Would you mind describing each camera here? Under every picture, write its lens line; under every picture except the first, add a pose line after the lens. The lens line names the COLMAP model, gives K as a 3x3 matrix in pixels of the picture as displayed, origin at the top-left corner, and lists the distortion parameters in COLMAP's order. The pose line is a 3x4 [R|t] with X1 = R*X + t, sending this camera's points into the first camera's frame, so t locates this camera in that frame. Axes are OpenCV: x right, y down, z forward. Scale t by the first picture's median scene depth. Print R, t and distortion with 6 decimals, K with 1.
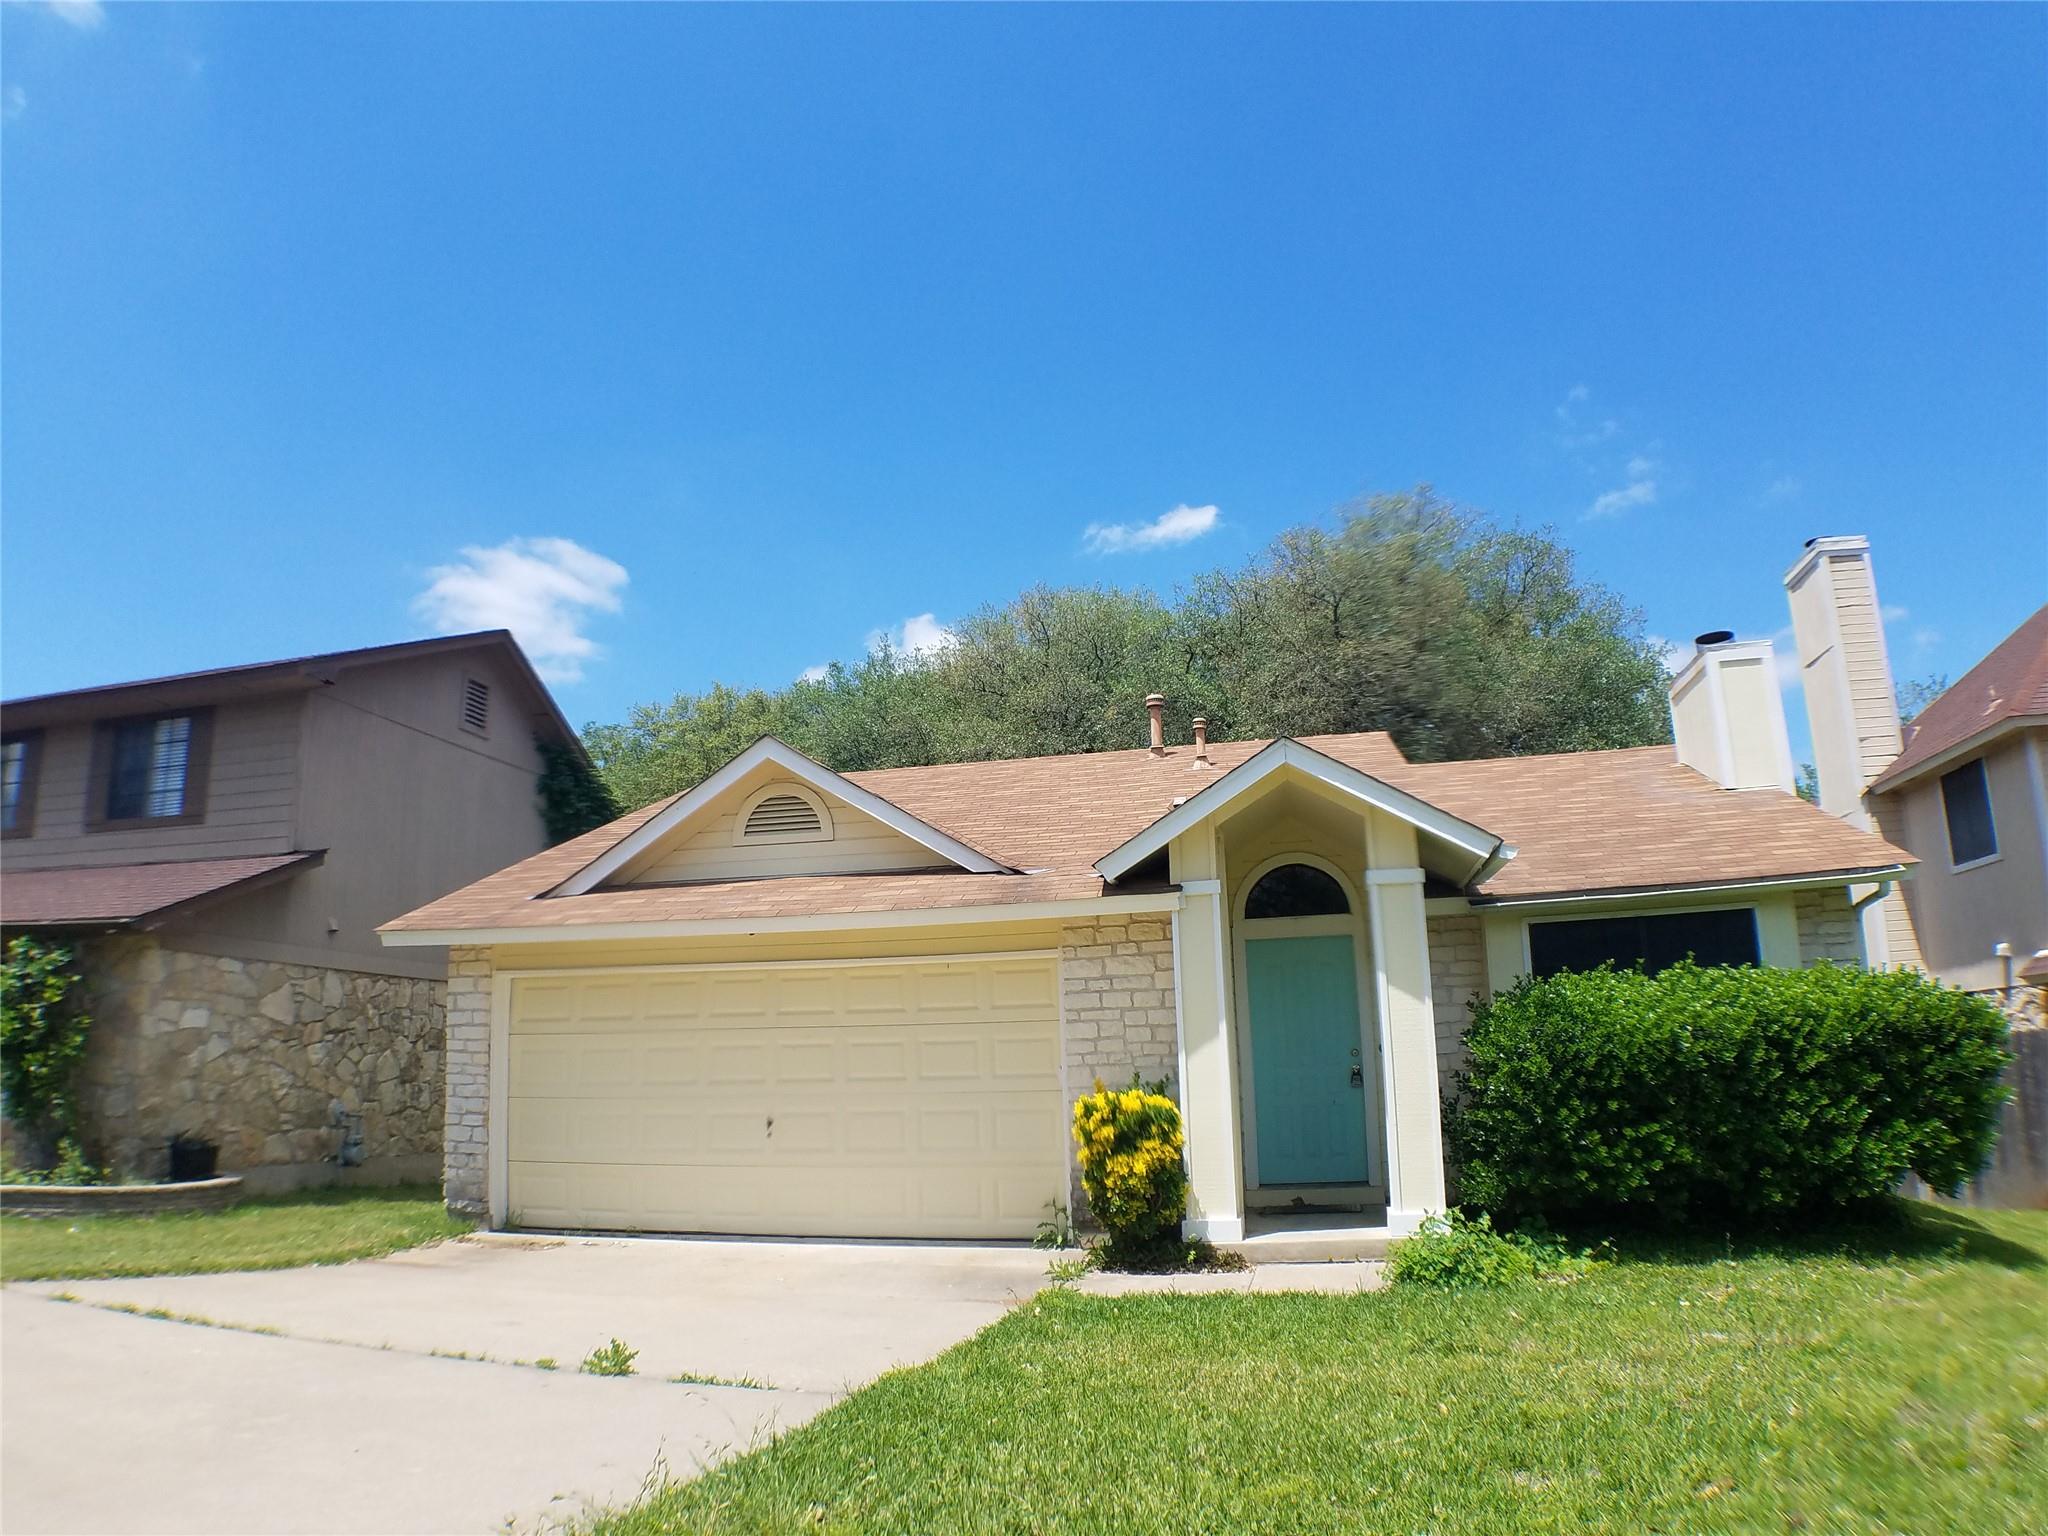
lens RADIAL K [[1283.1, 0, 1033.5], [0, 1283.1, 783.3], [0, 0, 1]] dist [-0.139121, 0.013121]
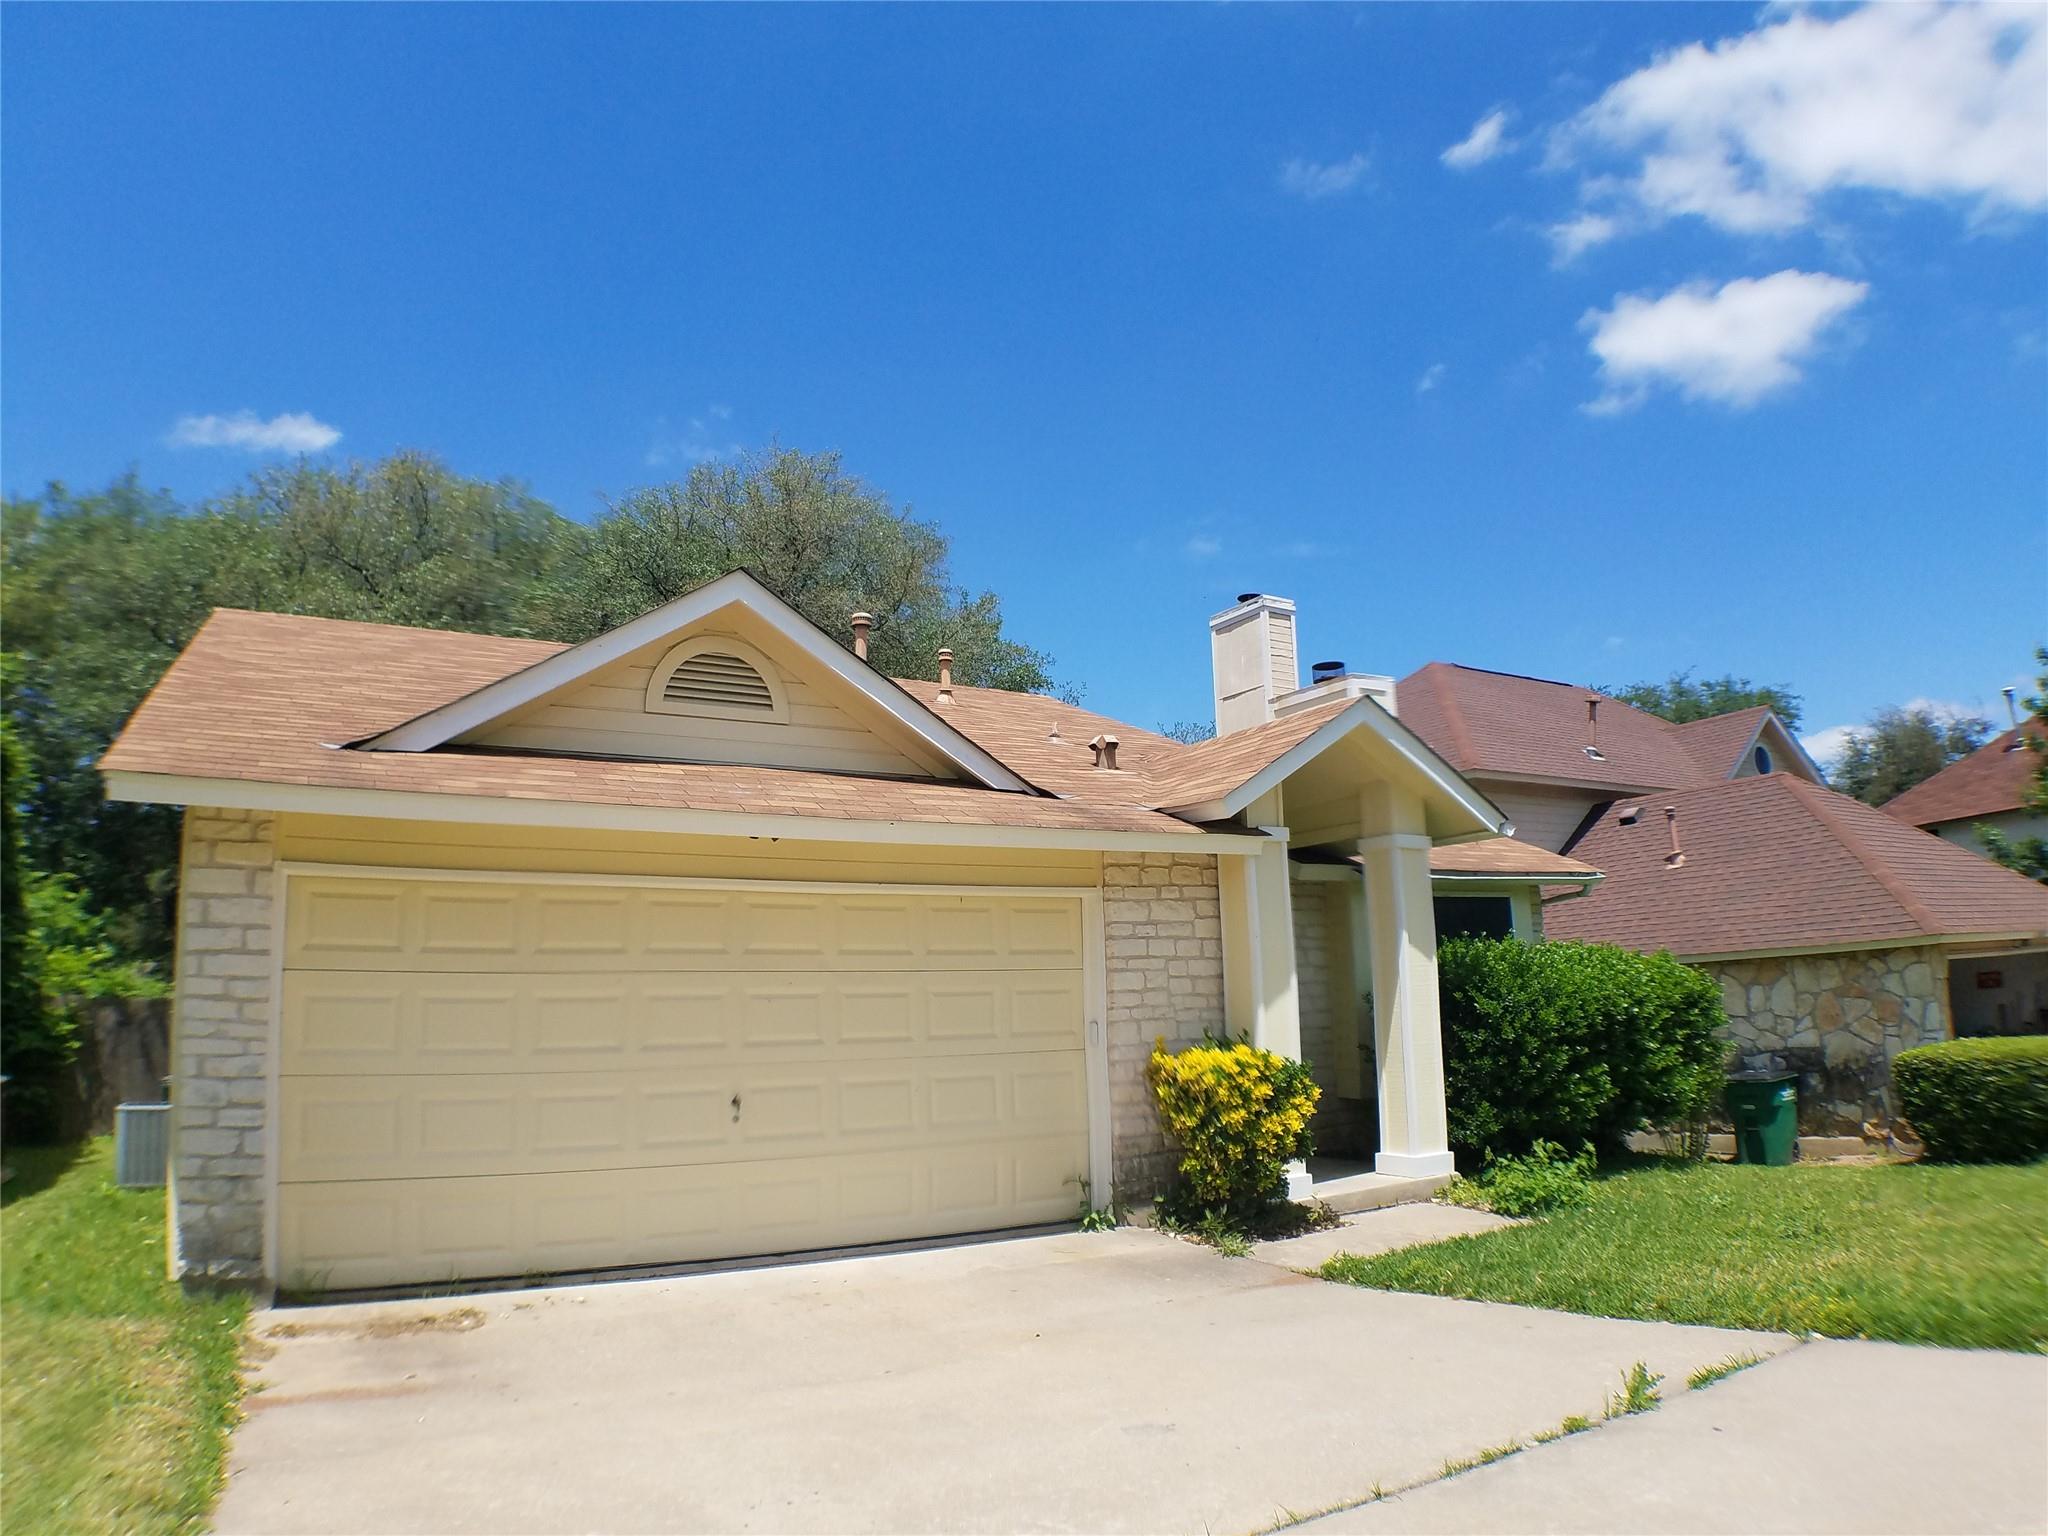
lens RADIAL K [[1283.1, 0, 1028.0], [0, 1283.1, 753.3], [0, 0, 1]] dist [-0.139121, 0.013121]
pose [[0.739091, 0.136303, 0.659671, -0.585588], [-0.135640, 0.989369, -0.052457, 0.087186], [-0.659807, -0.050707, 0.749722, 0.362435]]
